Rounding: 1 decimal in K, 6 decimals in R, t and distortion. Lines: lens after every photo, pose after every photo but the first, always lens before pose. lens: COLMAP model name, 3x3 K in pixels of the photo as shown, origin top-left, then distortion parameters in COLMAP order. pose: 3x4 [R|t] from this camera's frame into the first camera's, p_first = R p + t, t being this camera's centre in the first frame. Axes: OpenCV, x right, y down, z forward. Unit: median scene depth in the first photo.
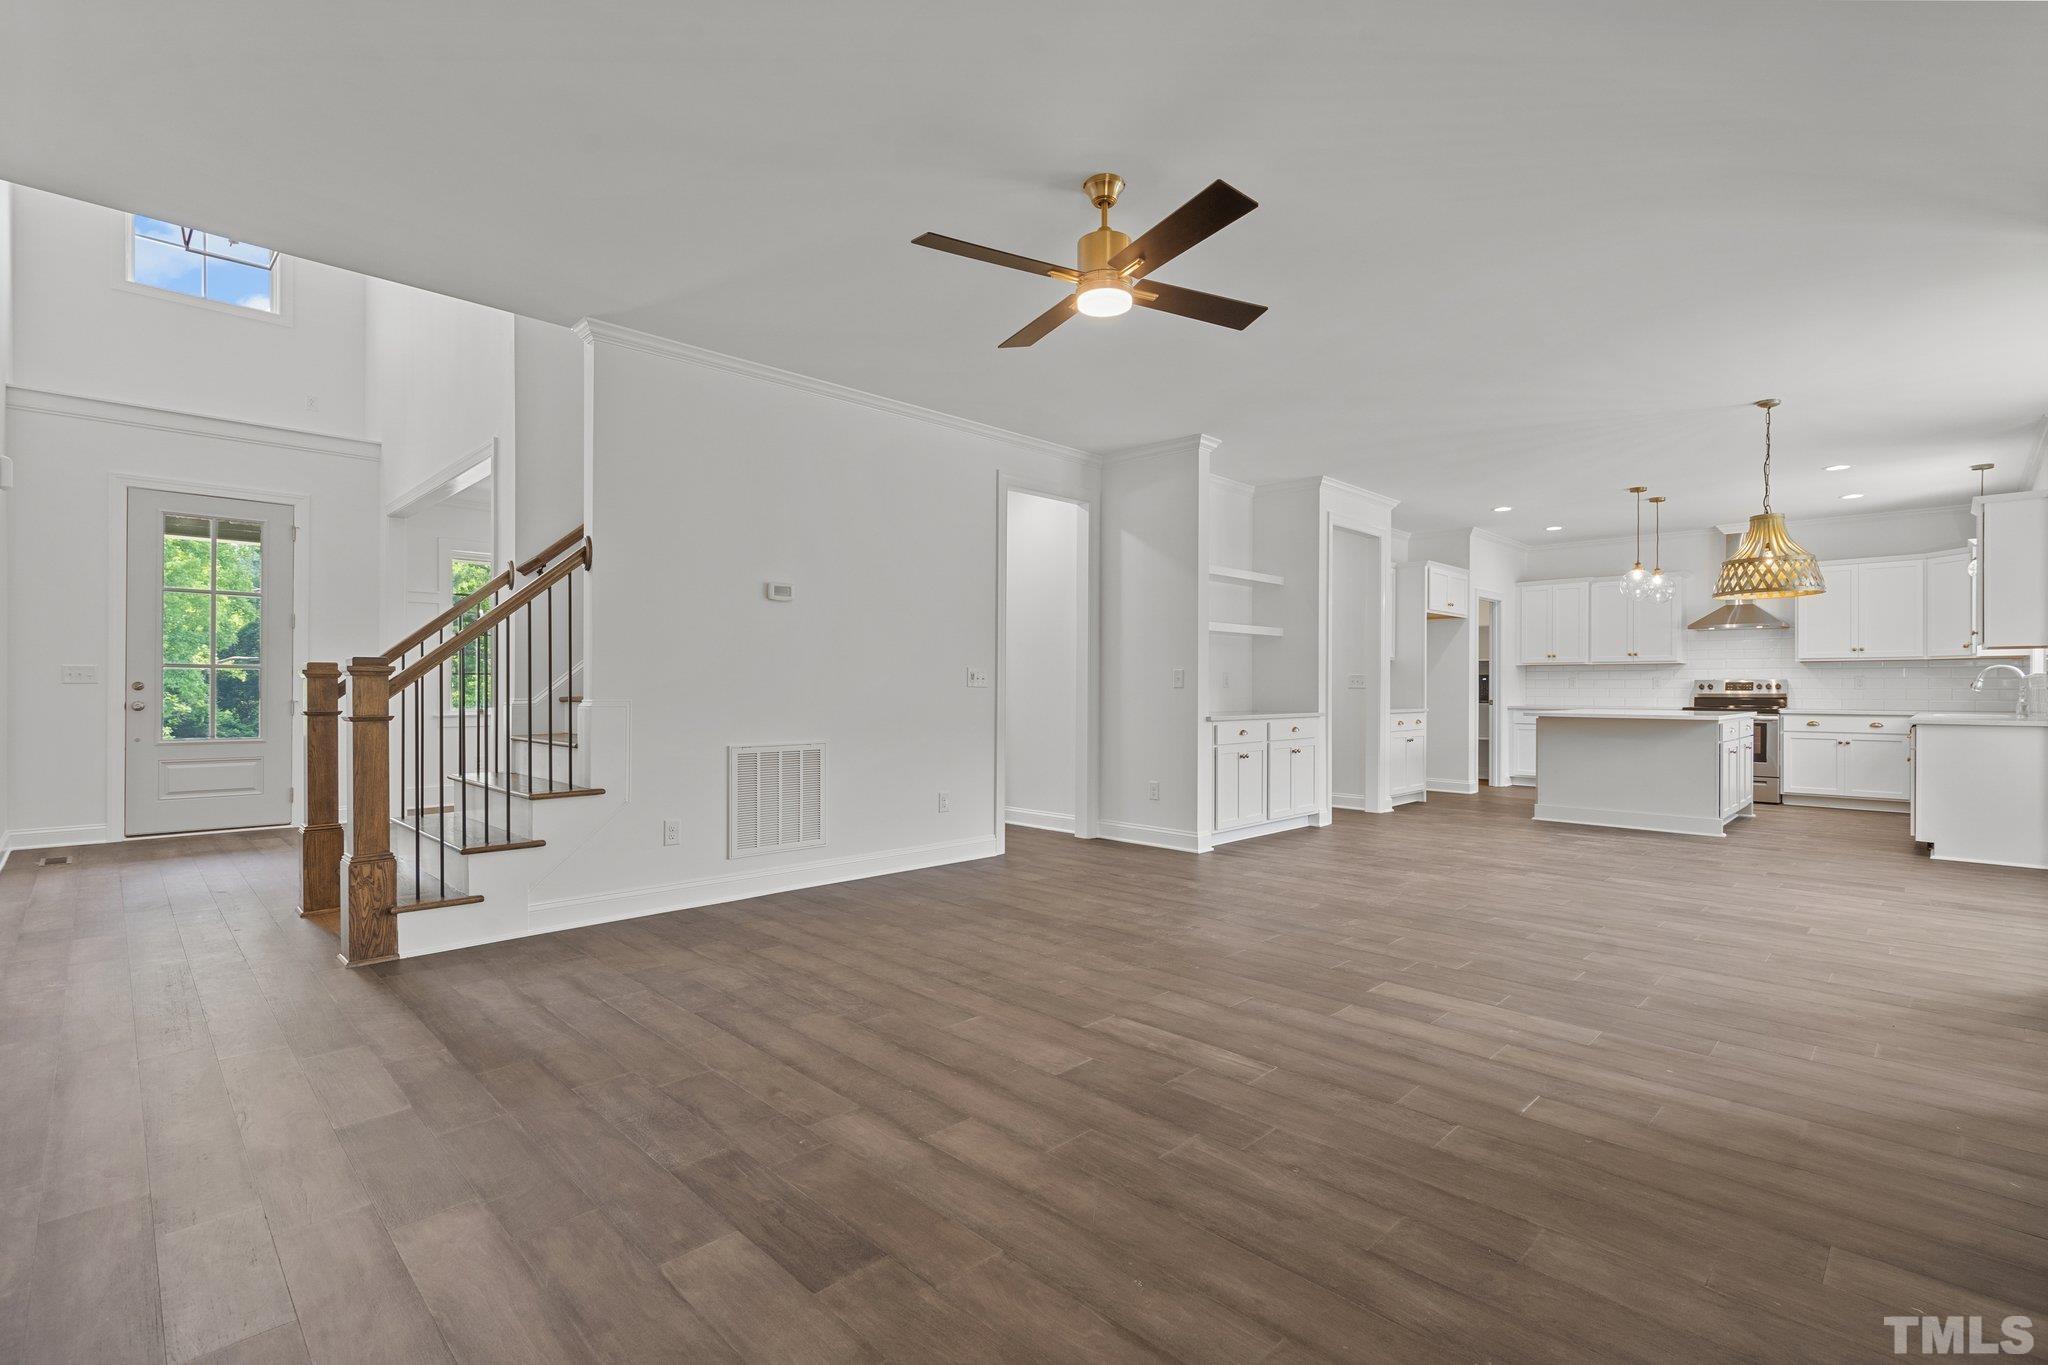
lens RADIAL K [[927.7, 0, 1031.1], [0, 927.7, 691.5], [0, 0, 1]] dist [-0.001743, -0.000122]
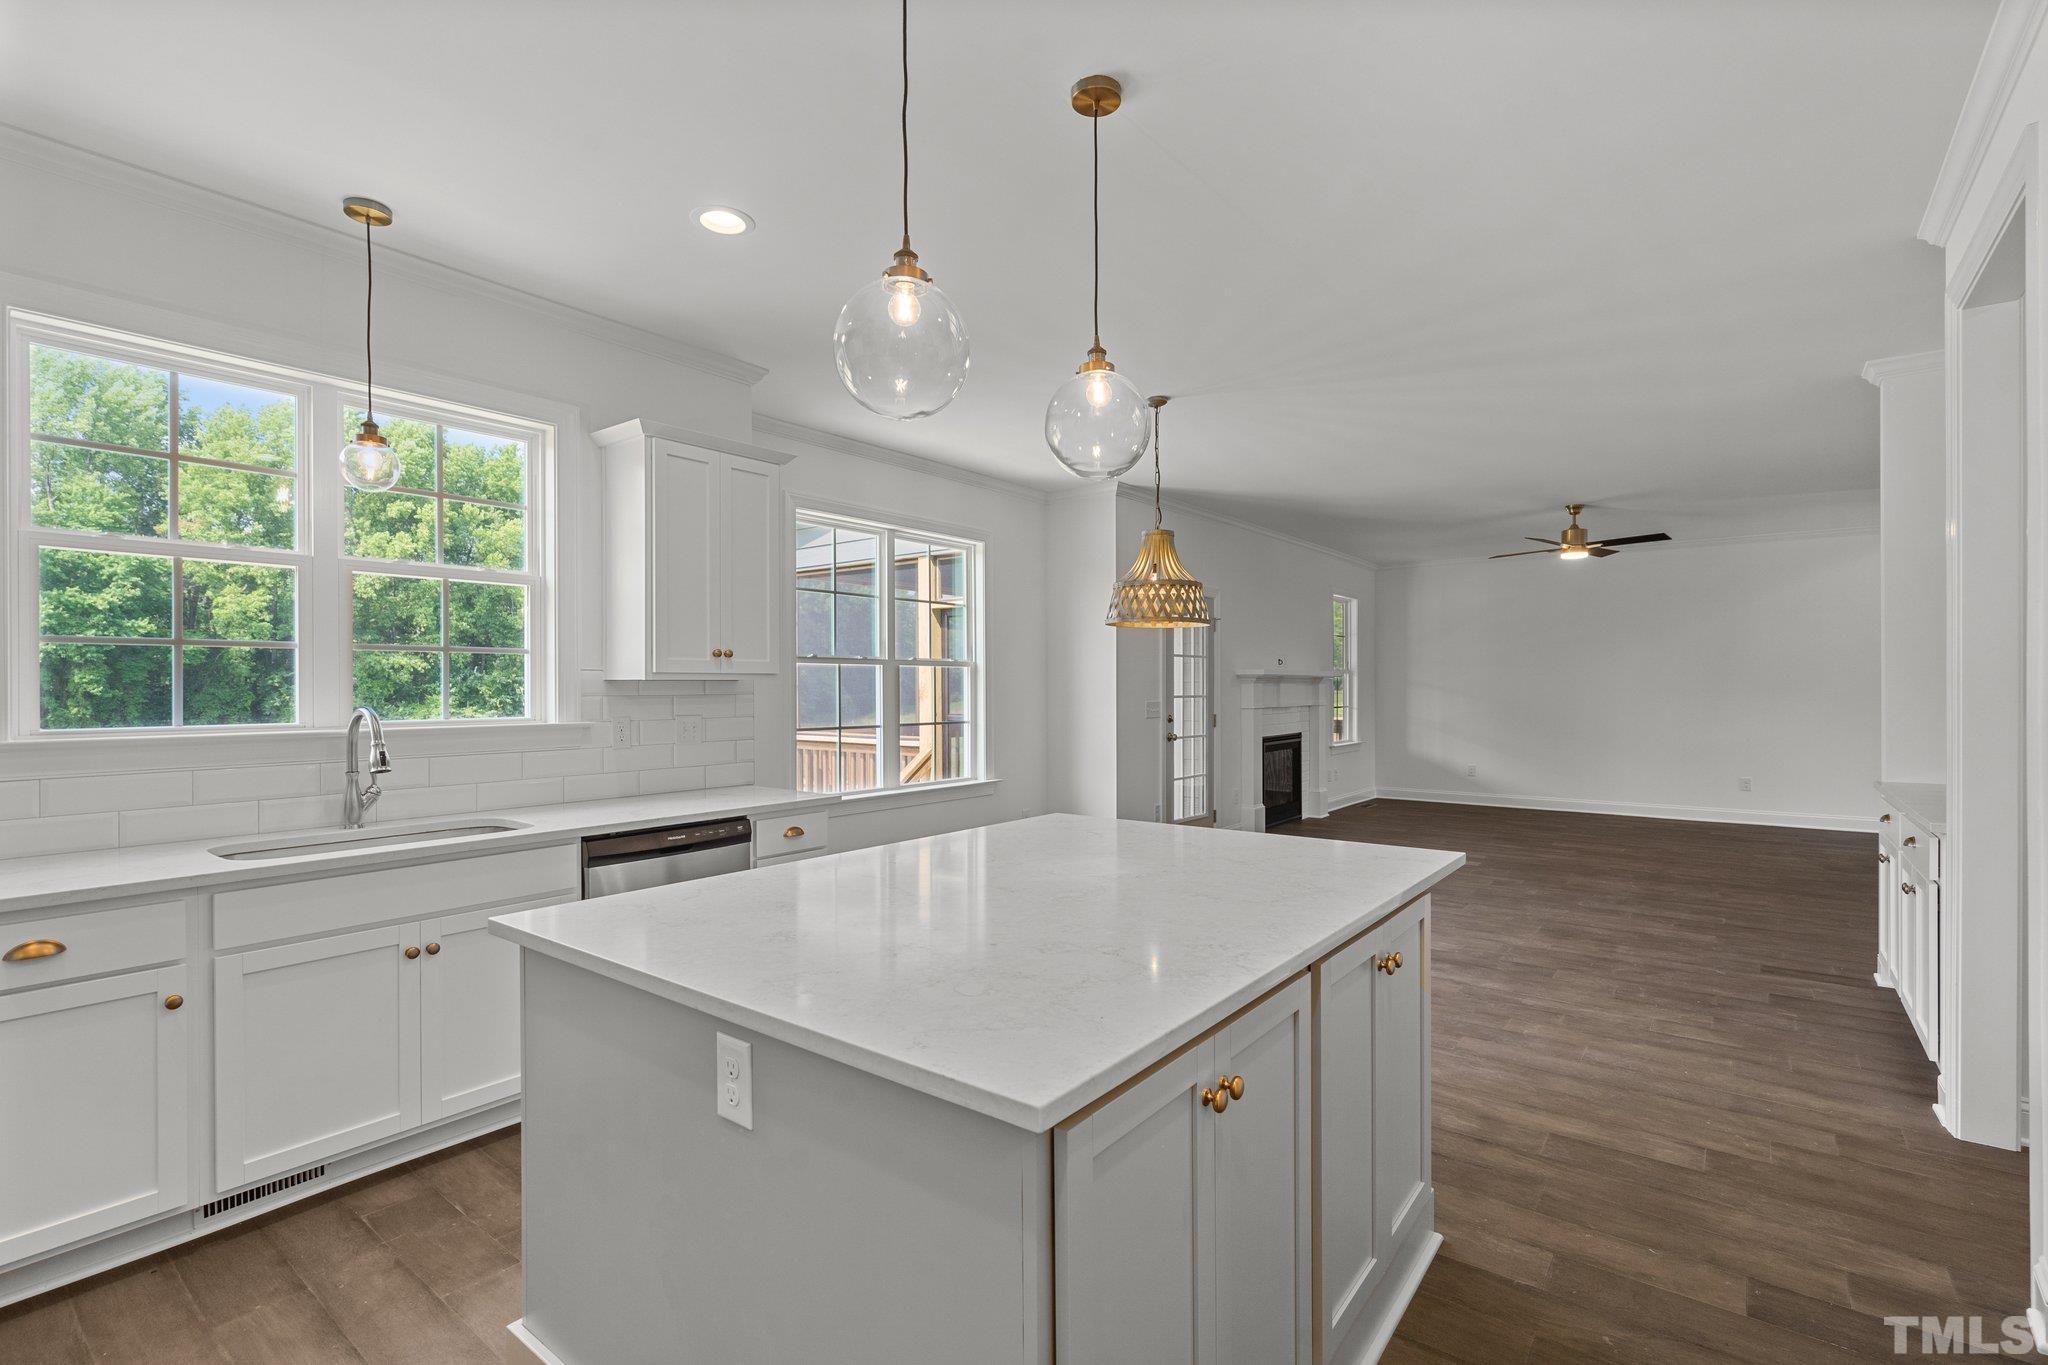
lens RADIAL K [[937.6, 0, 1025.2], [0, 937.6, 689.0], [0, 0, 1]] dist [0.003971, 0.000772]
pose [[-0.992498, 0.000105, -0.122257, 1.491072], [-0.000701, 0.999978, 0.006554, -0.073455], [0.122255, 0.006591, -0.992477, 2.695354]]
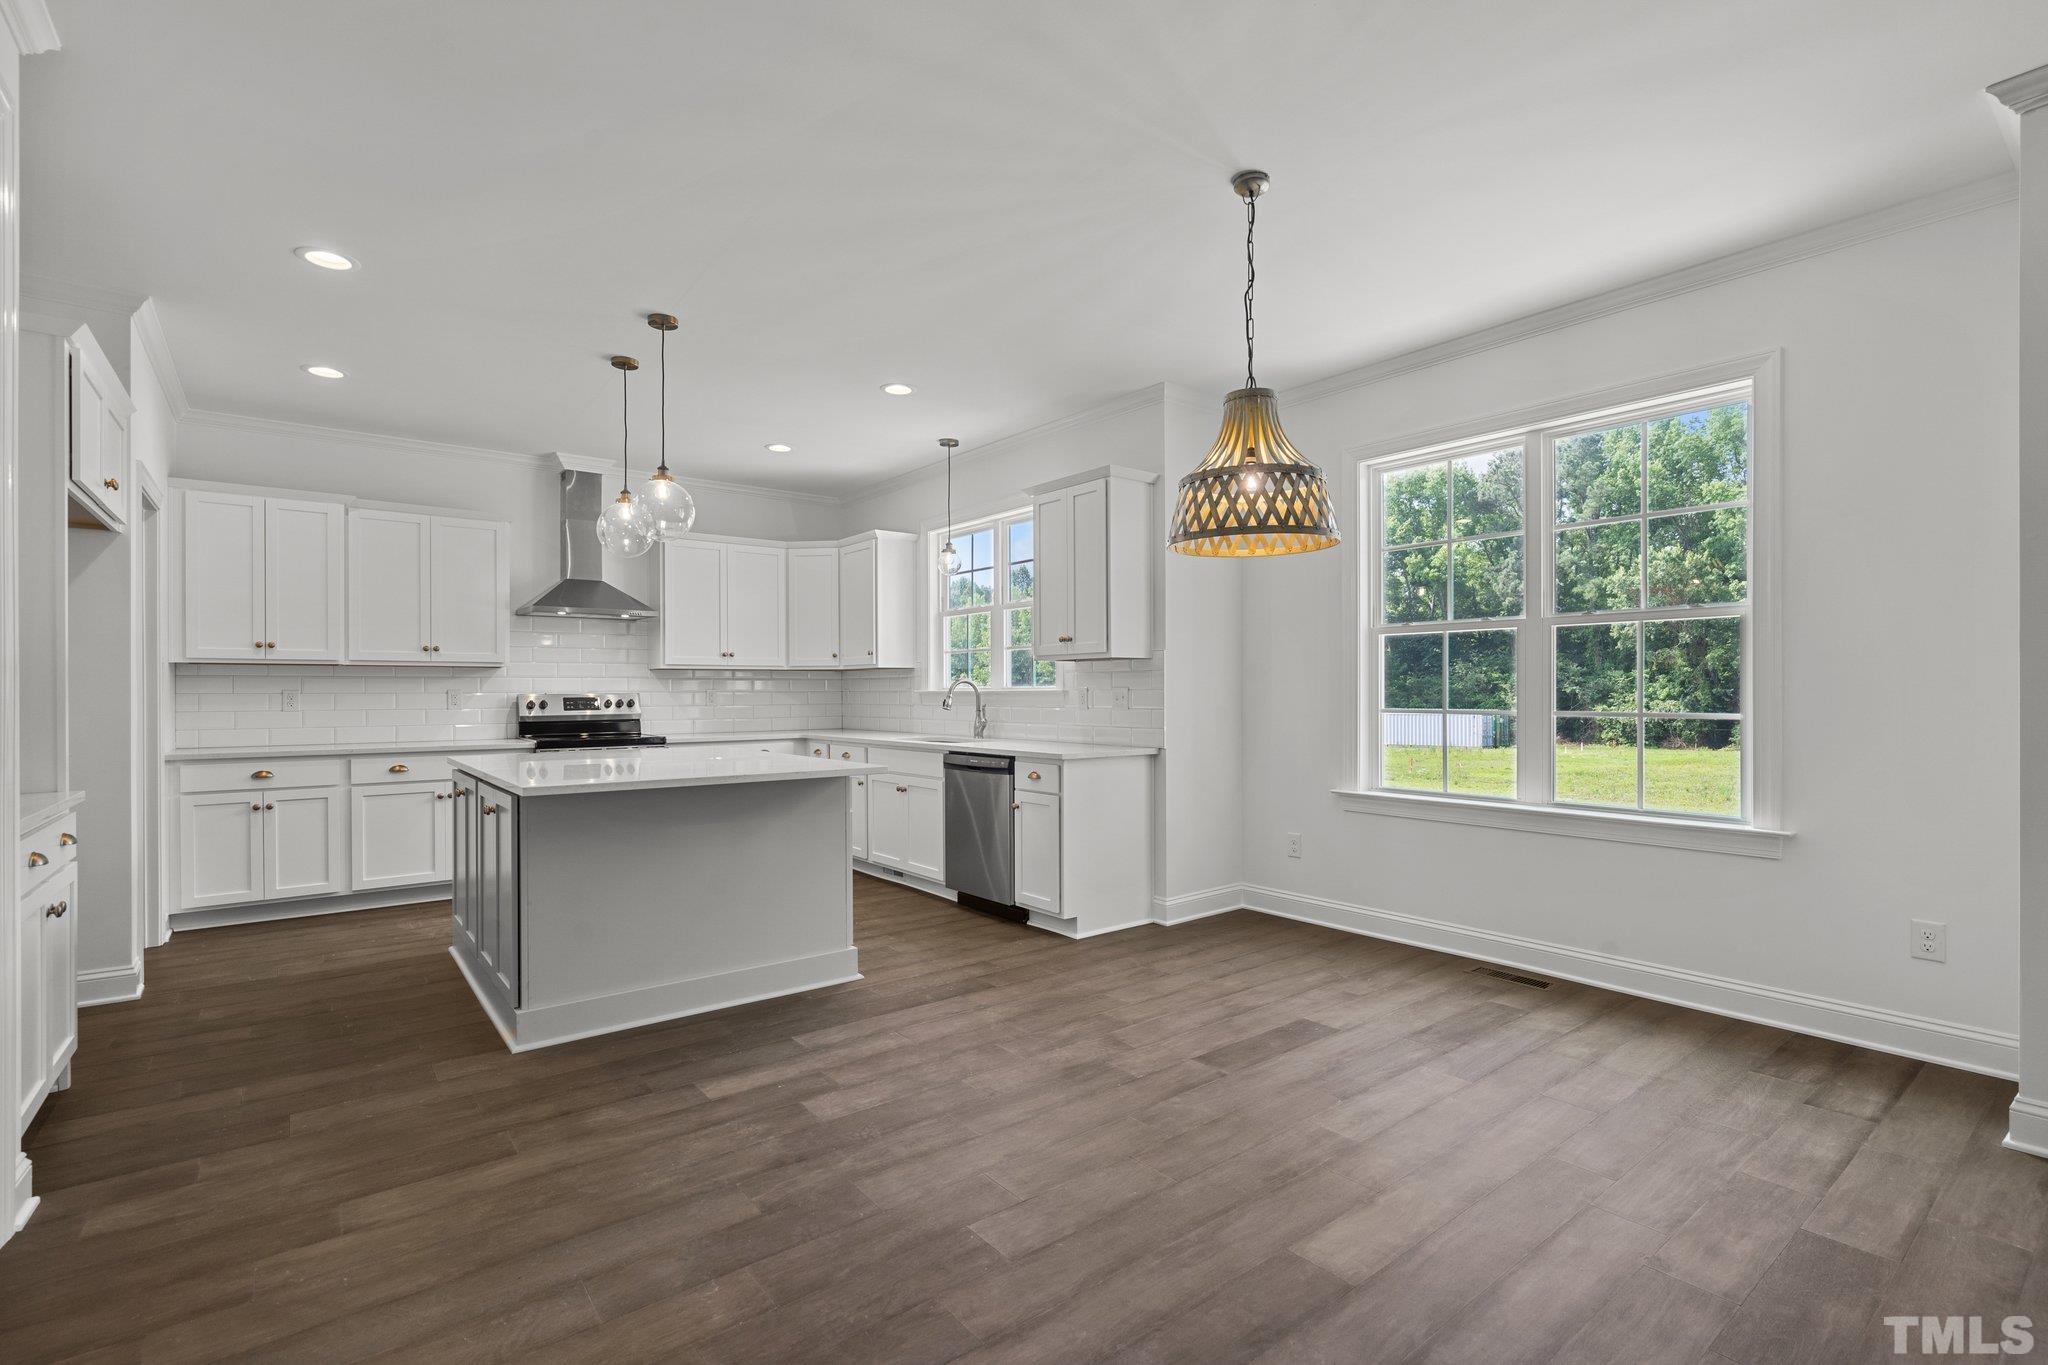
lens RADIAL K [[937.6, 0, 1025.2], [0, 937.6, 689.0], [0, 0, 1]] dist [0.003971, 0.000772]
pose [[0.129254, 0.000942, 0.991611, 0.362779], [0.007802, 0.999968, -0.001967, -0.032112], [-0.991581, 0.007991, 0.129242, 1.547603]]
